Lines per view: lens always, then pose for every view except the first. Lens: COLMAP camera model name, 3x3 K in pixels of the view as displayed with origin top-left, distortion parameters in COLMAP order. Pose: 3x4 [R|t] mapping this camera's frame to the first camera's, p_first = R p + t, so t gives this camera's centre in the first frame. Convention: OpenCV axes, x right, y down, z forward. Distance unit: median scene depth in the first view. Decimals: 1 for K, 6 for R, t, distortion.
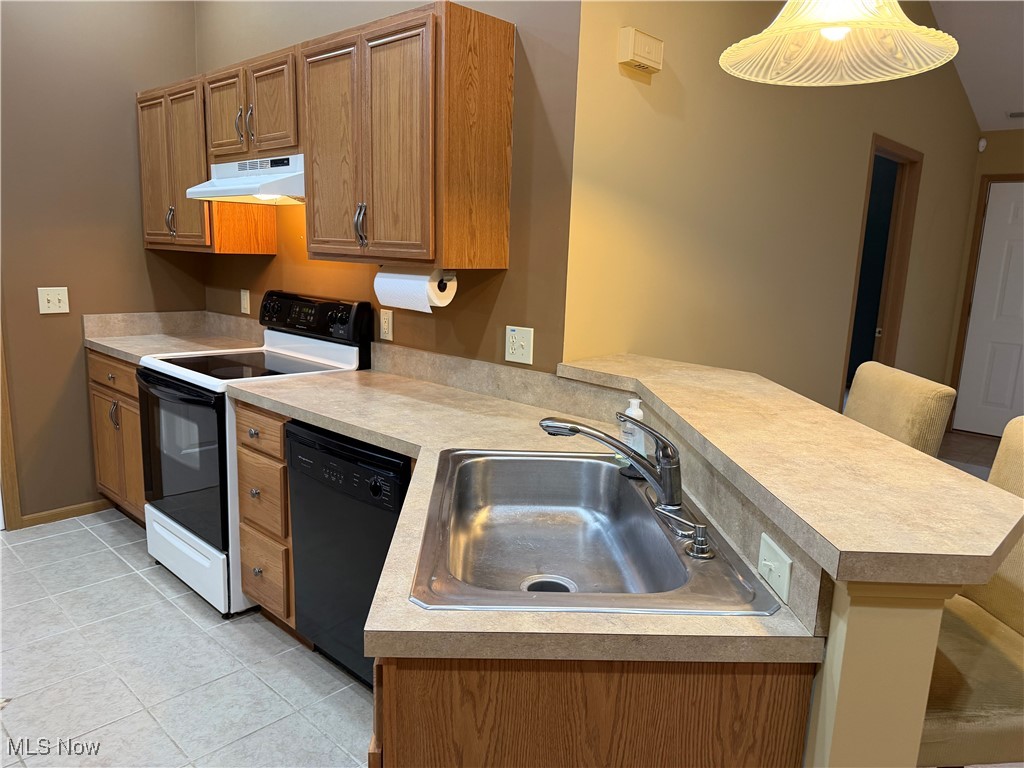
lens RADIAL K [[736.1, 0, 512.0], [0, 736.1, 384.0], [0, 0, 1]] dist [-0.004003, -0.004933]
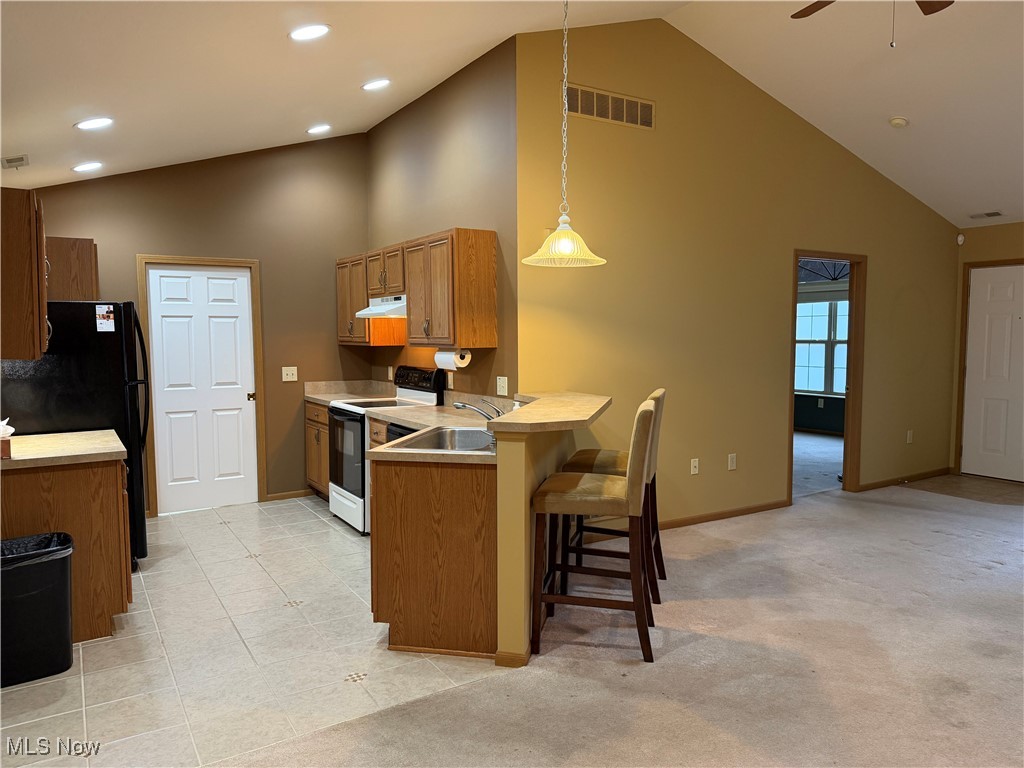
lens RADIAL K [[712.3, 0, 519.0], [0, 712.3, 382.7], [0, 0, 1]] dist [0.105730, -0.135359]
pose [[0.968760, -0.019522, -0.247230, 0.440253], [-0.010731, 0.992664, -0.120429, 0.139339], [0.247768, 0.119320, 0.961444, -0.685648]]
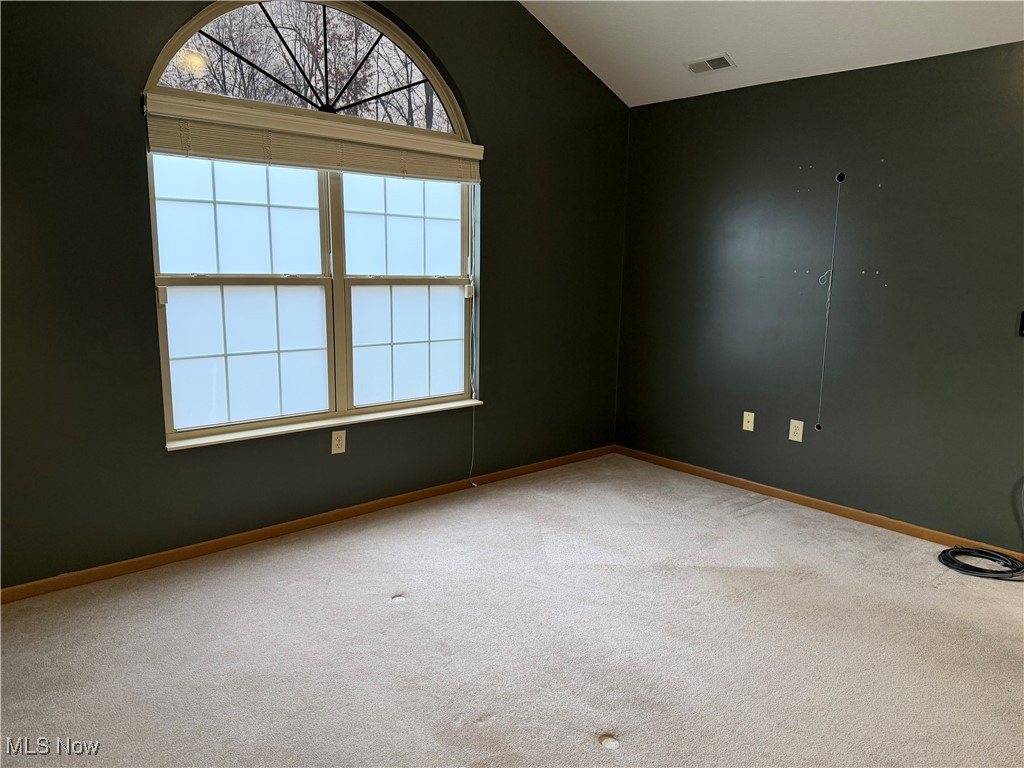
lens RADIAL K [[712.3, 0, 519.0], [0, 712.3, 382.7], [0, 0, 1]] dist [0.105730, -0.135359]
pose [[0.087921, -0.197883, 0.976275, -0.461916], [0.174826, 0.967923, 0.180446, -0.664962], [-0.980666, 0.154813, 0.119696, 3.457015]]
